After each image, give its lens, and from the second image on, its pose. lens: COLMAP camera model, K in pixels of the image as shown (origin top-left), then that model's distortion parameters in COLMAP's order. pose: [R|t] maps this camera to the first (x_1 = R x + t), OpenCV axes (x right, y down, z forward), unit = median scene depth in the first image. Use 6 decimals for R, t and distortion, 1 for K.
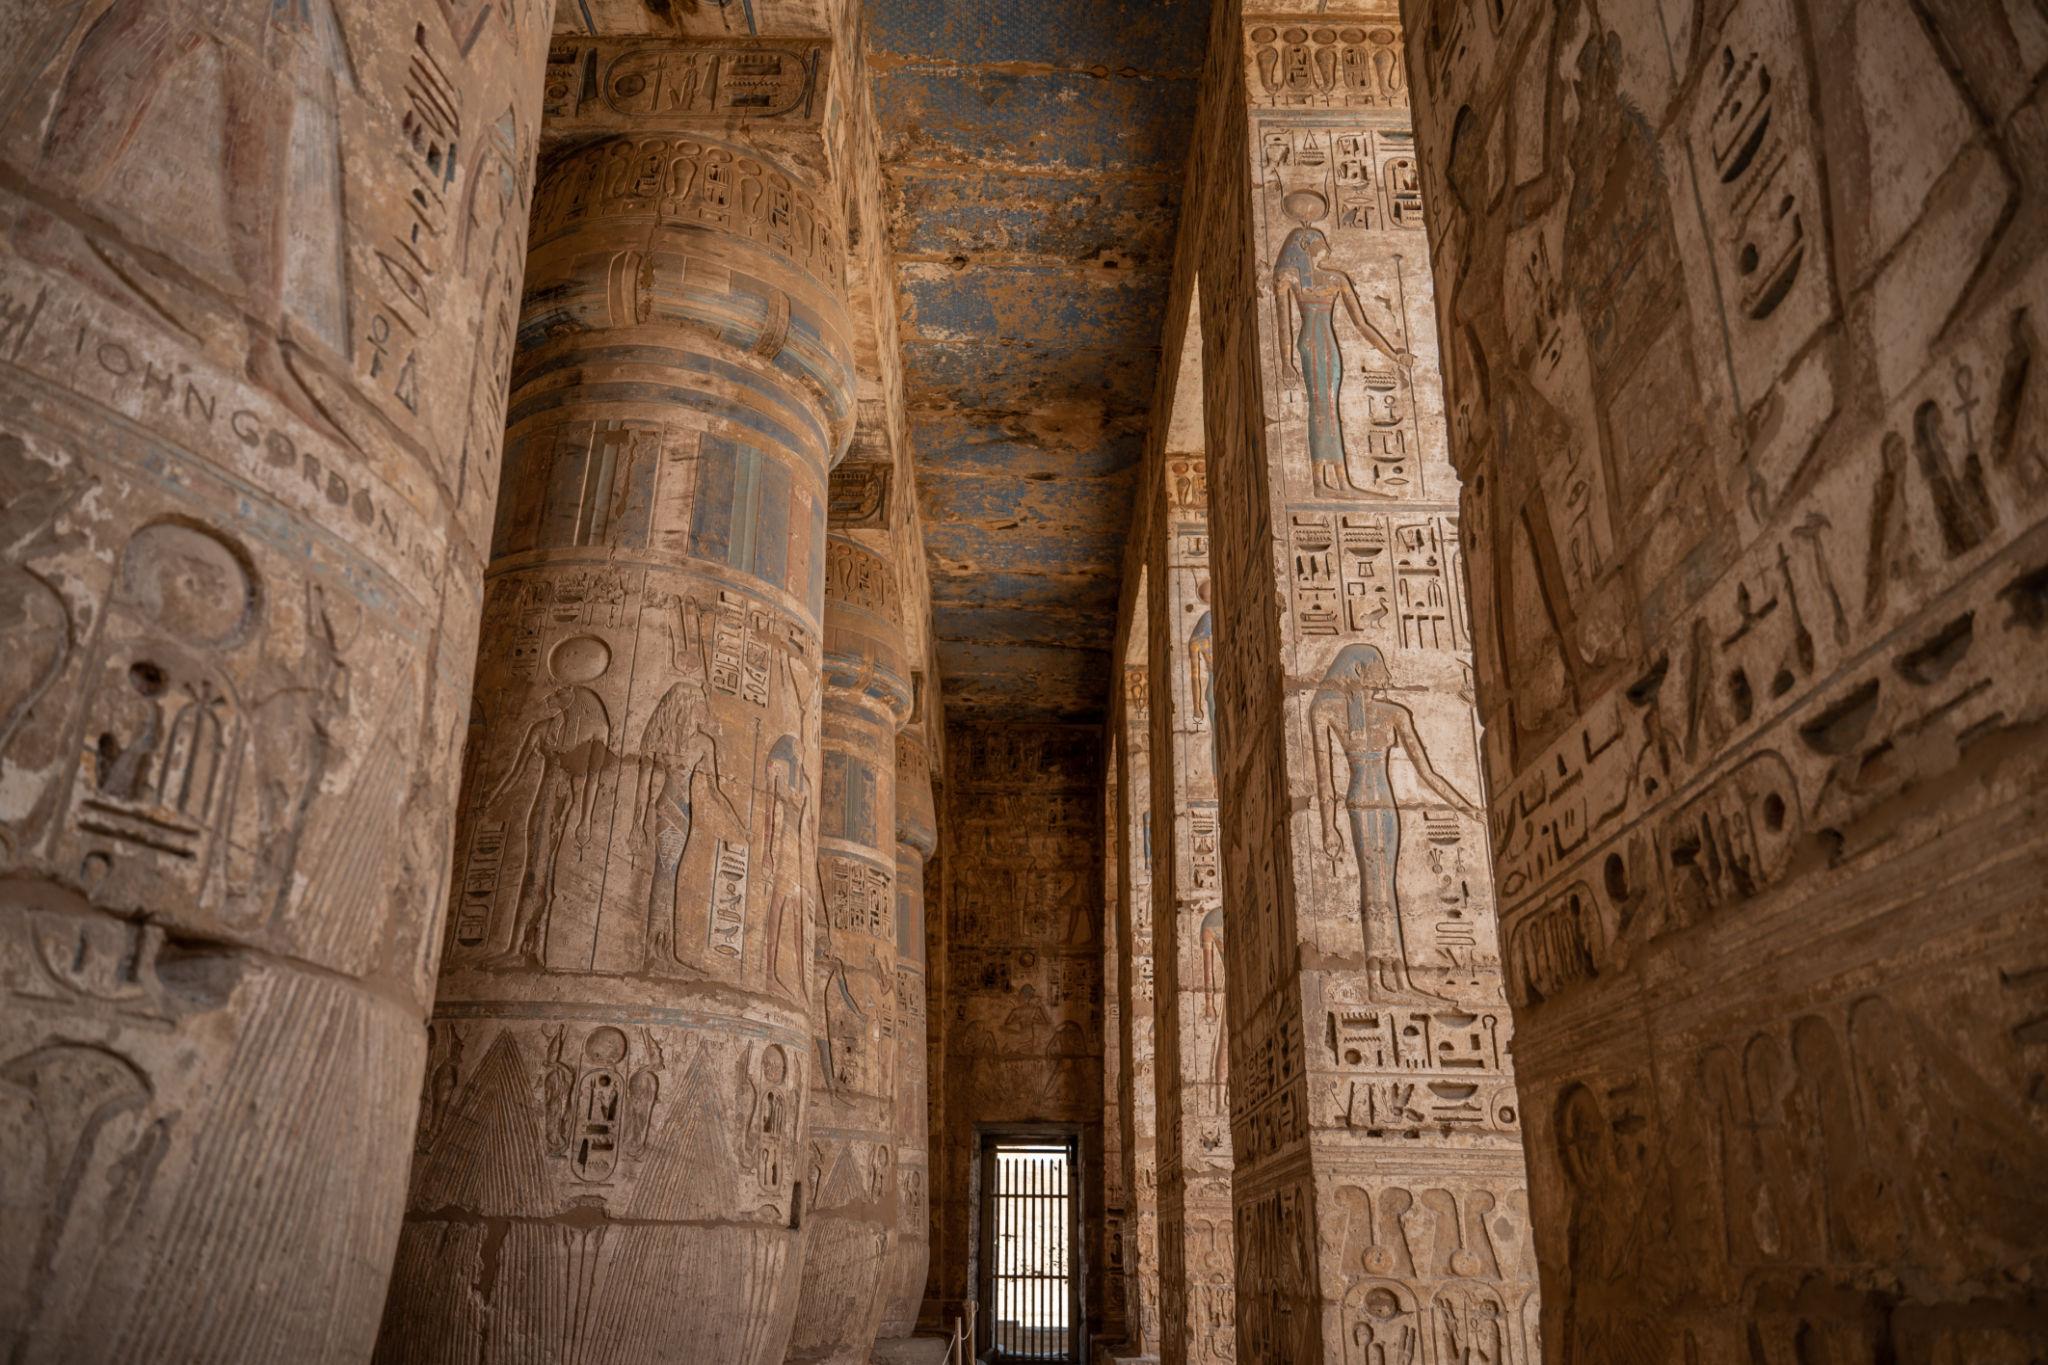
lens RADIAL K [[1517.4, 0, 1024.0], [0, 1517.4, 682.5], [0, 0, 1]] dist [-0.082277, 0.044669]
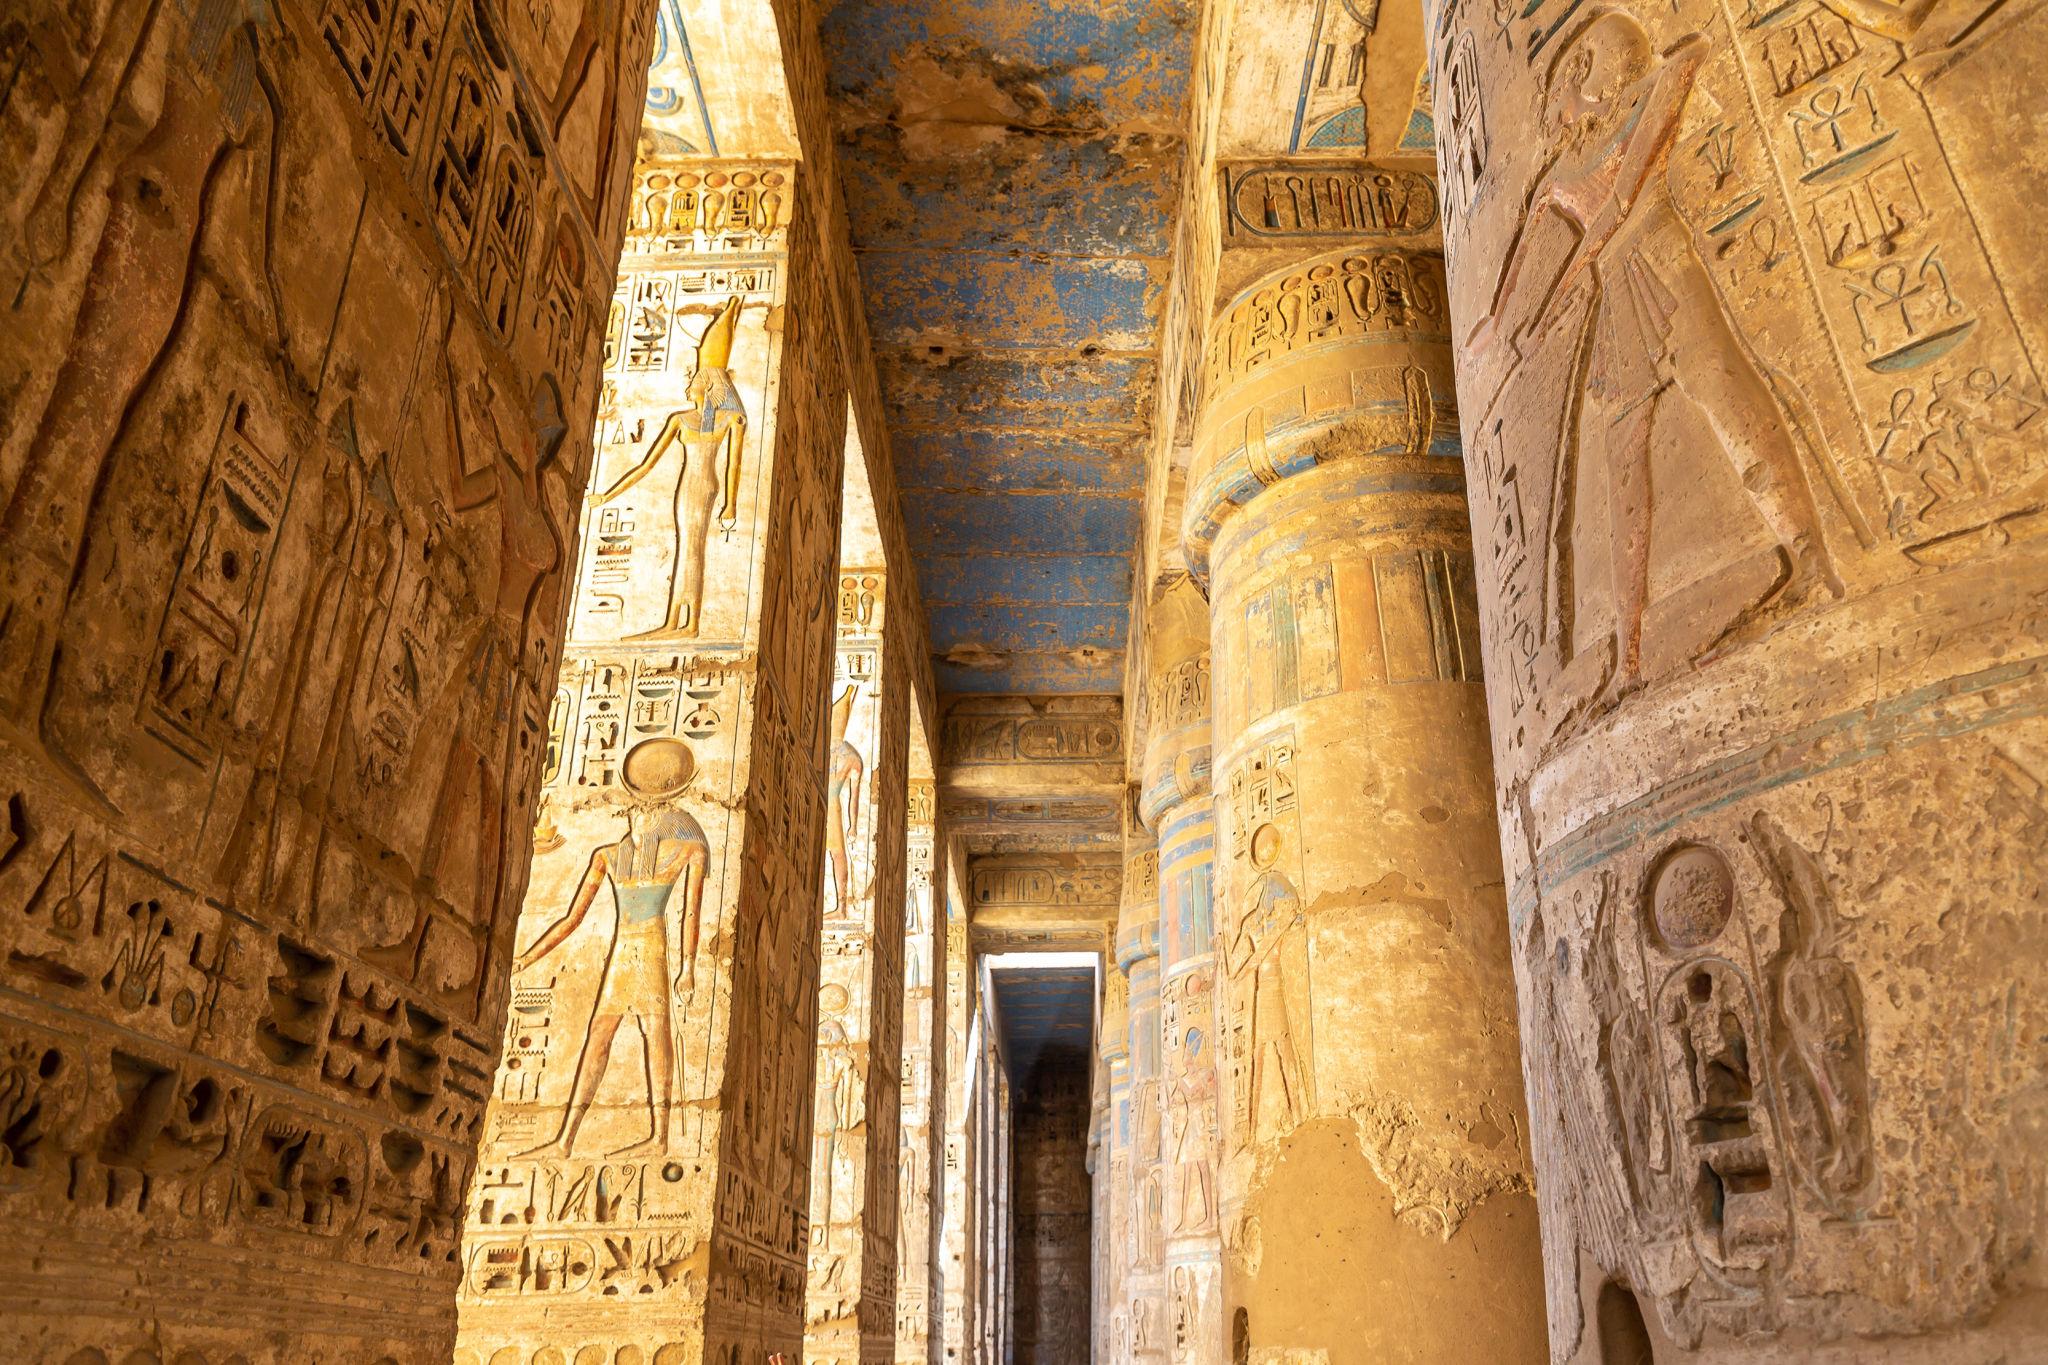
lens RADIAL K [[1405.0, 0, 1027.8], [0, 1405.0, 676.4], [0, 0, 1]] dist [0.008145, 0.008341]
pose [[-0.999738, 0.016821, 0.015549, -0.026762], [0.000241, 0.686481, -0.727148, 1.114483], [-0.022906, -0.726953, -0.686305, 3.095790]]
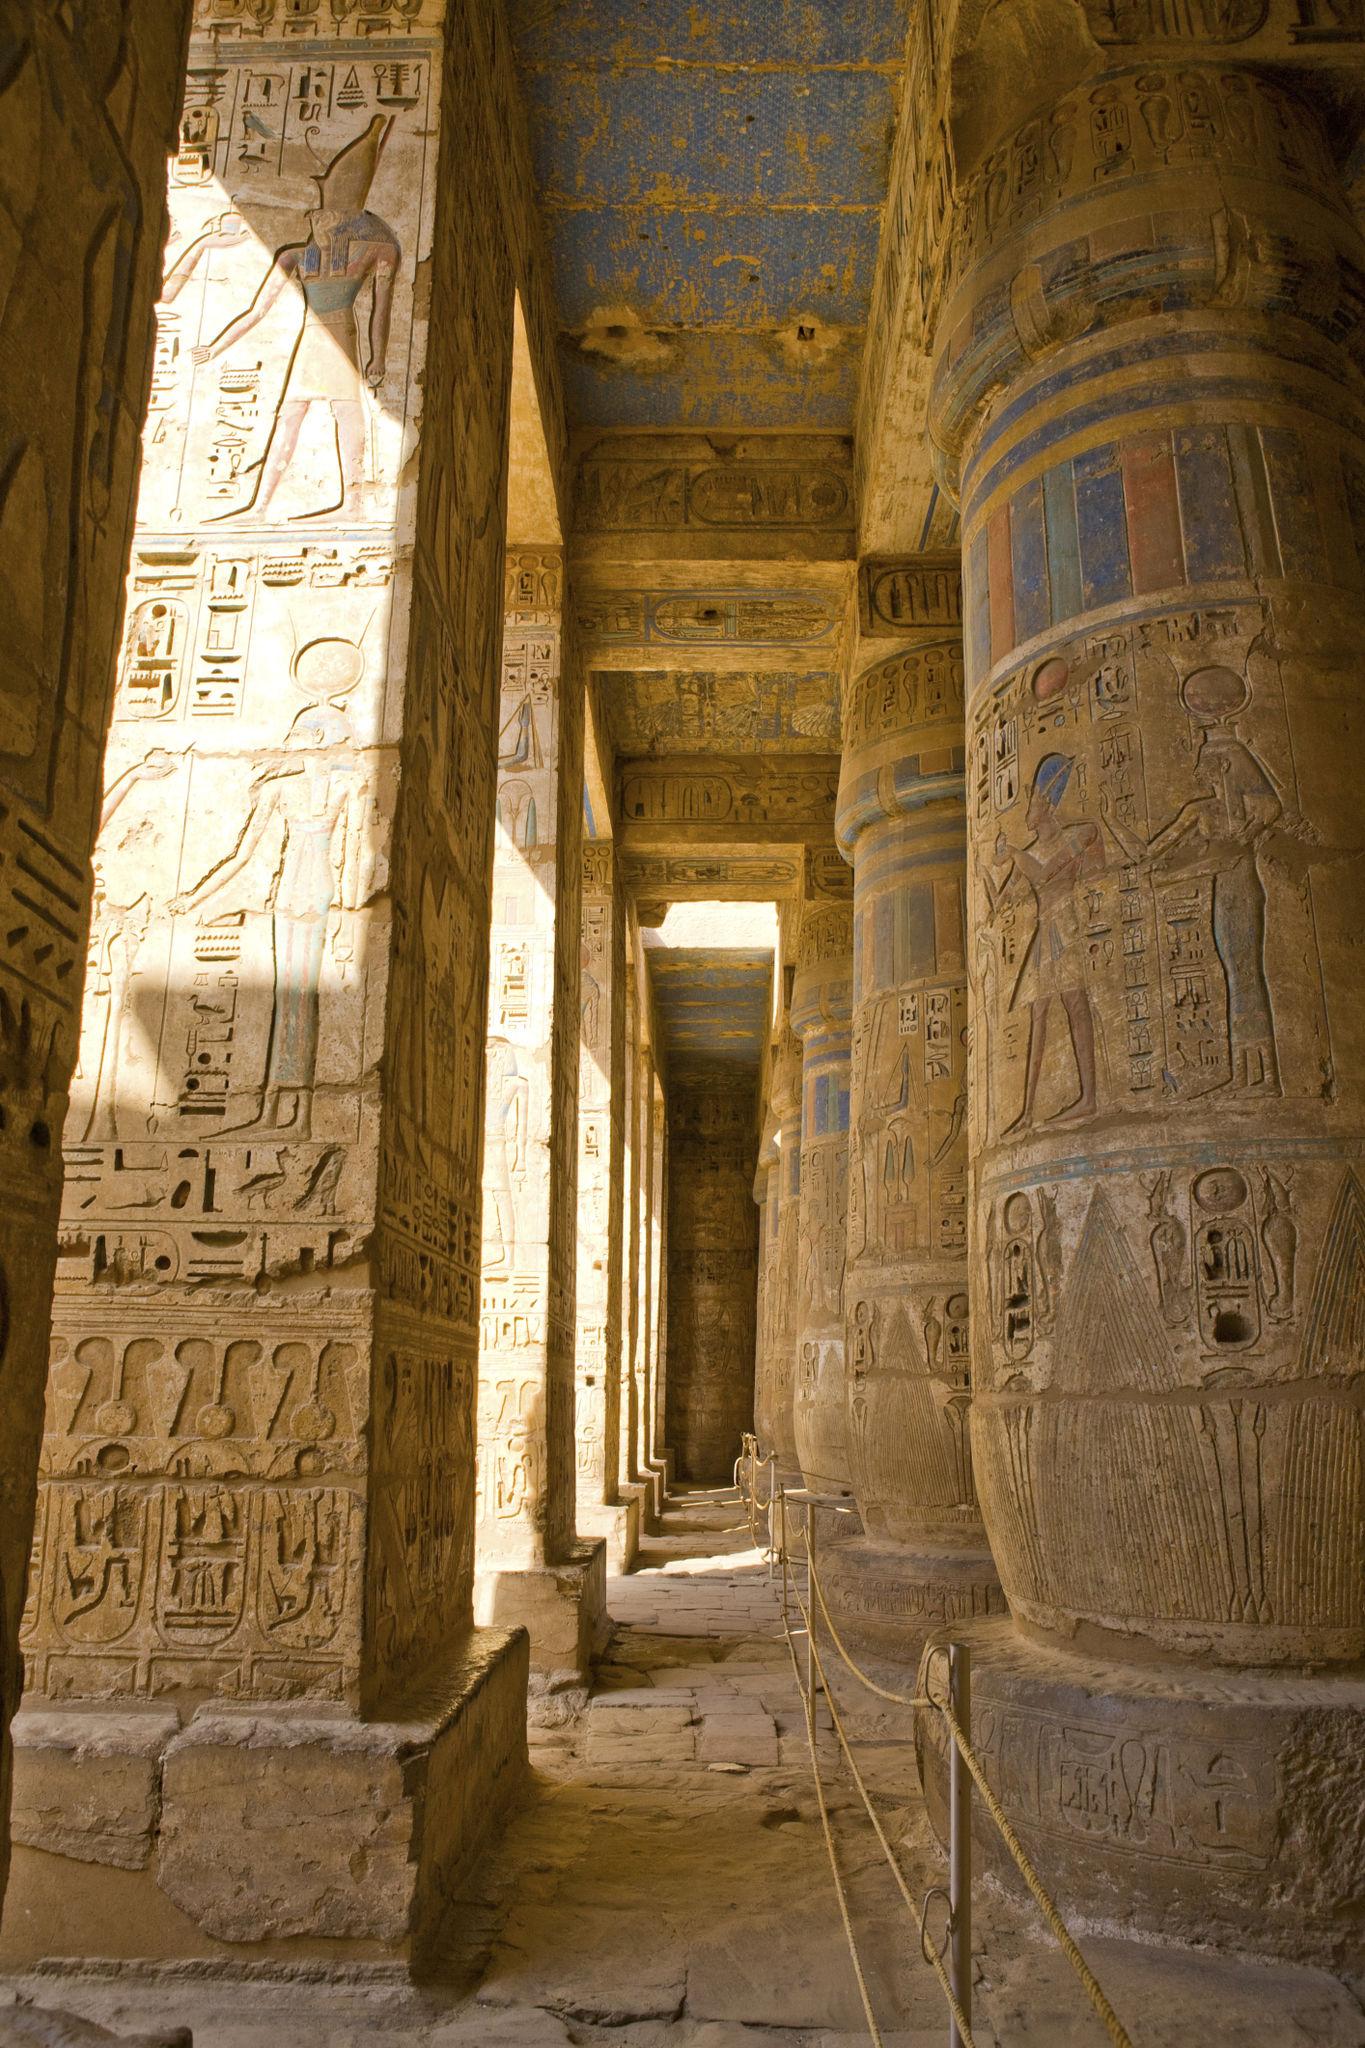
lens RADIAL K [[1494.3, 0, 675.5], [0, 1494.3, 1011.4], [0, 0, 1]] dist [-0.123197, 0.113219]
pose [[-0.999746, 0.001203, 0.022526, 0.018841], [-0.012189, 0.811431, -0.584321, 0.809074], [-0.018982, -0.584447, -0.811210, 2.205165]]
